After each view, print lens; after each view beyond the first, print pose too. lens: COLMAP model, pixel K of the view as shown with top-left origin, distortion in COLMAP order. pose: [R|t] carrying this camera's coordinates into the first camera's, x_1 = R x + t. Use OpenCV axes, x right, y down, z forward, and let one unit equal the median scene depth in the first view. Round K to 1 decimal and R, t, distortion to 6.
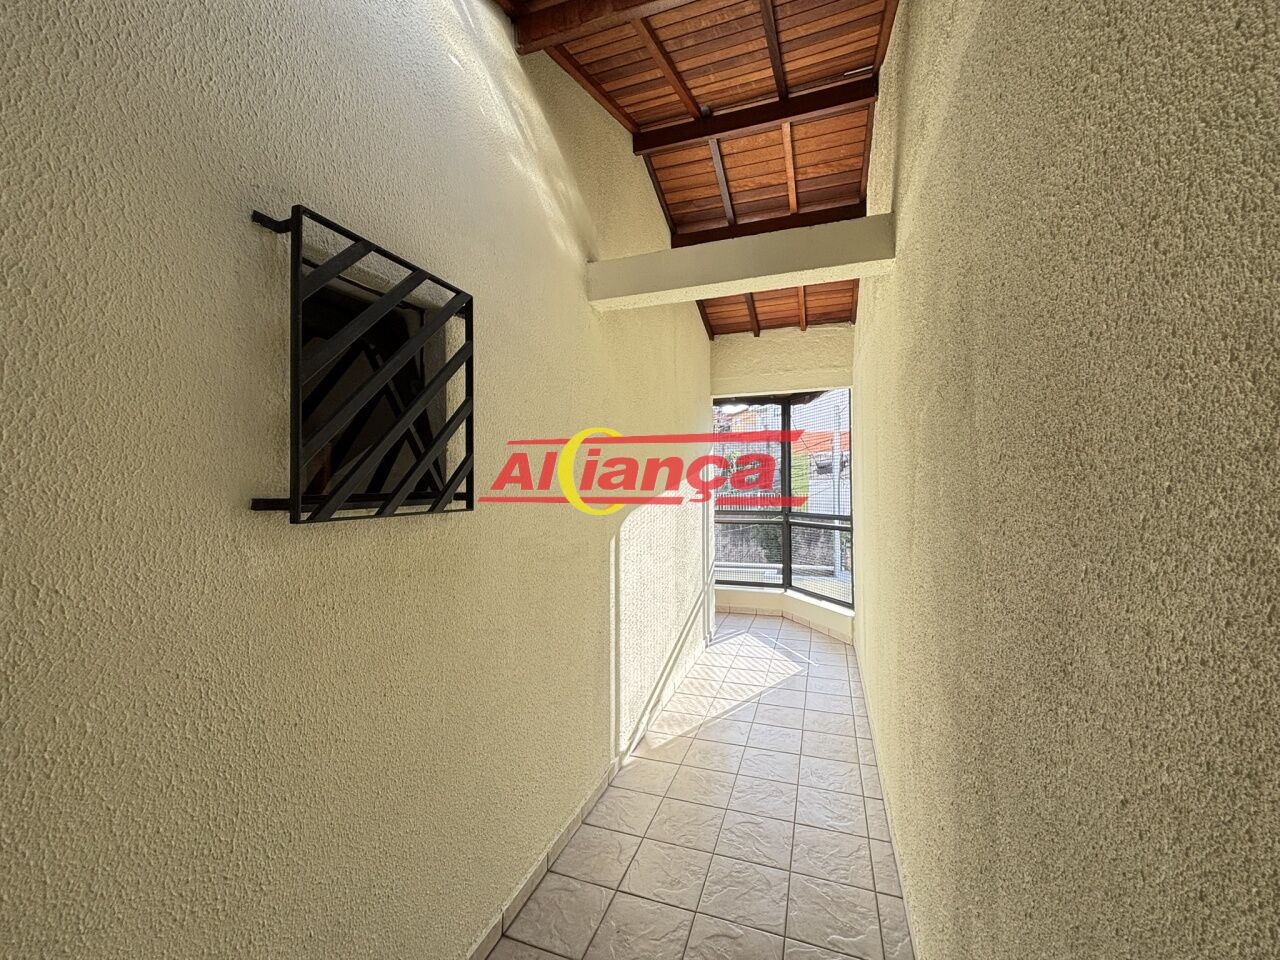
lens RADIAL K [[516.2, 0, 640.0], [0, 516.2, 480.0], [0, 0, 1]] dist [0.000123, 0.000187]
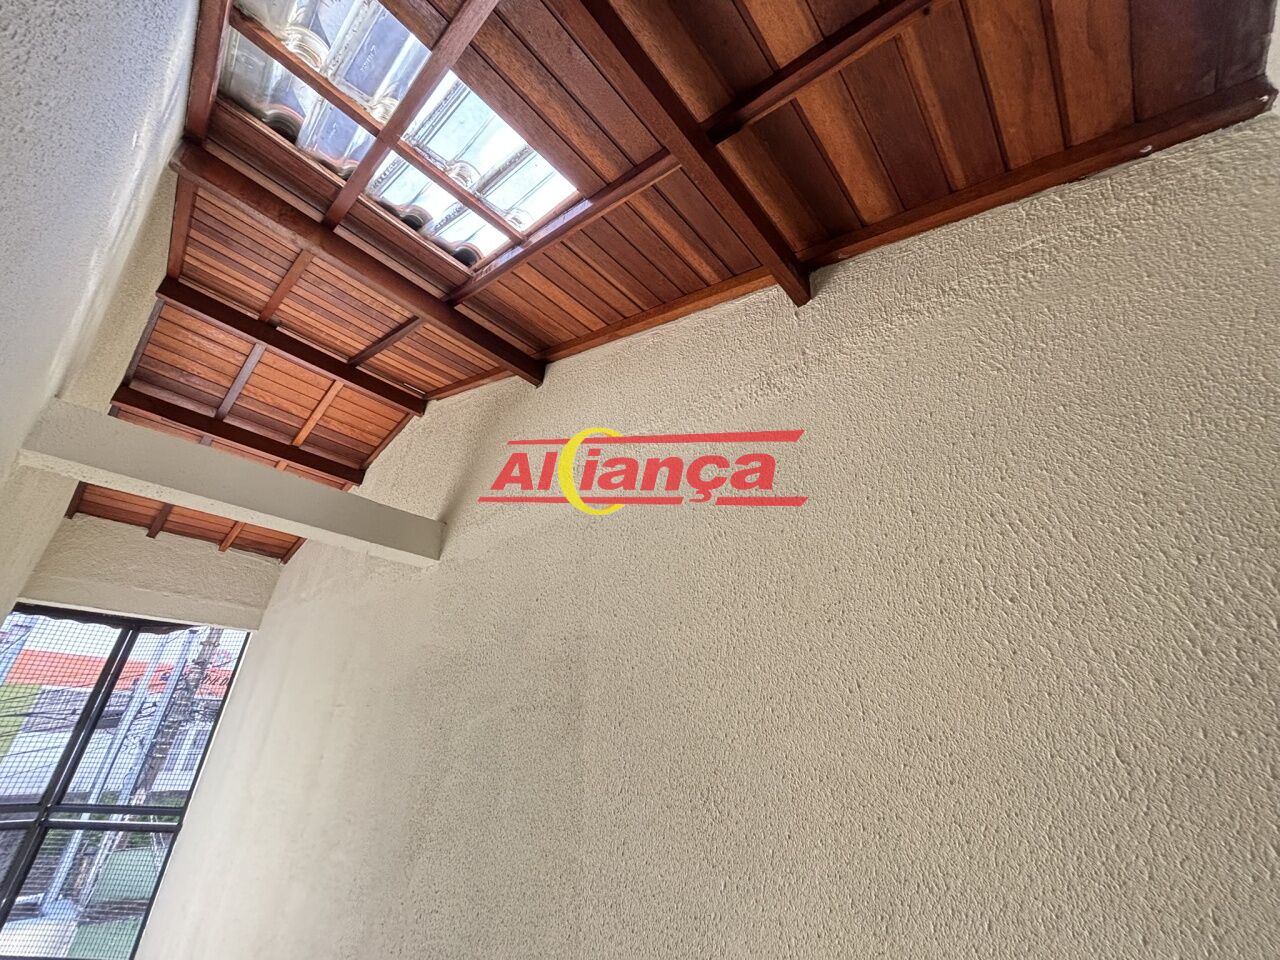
lens RADIAL K [[516.2, 0, 640.0], [0, 516.2, 480.0], [0, 0, 1]] dist [0.000123, 0.000187]
pose [[0.380366, 0.435328, 0.815972, -0.239417], [-0.032470, 0.888031, -0.458636, -0.043525], [-0.924266, 0.147955, 0.351912, 0.085757]]
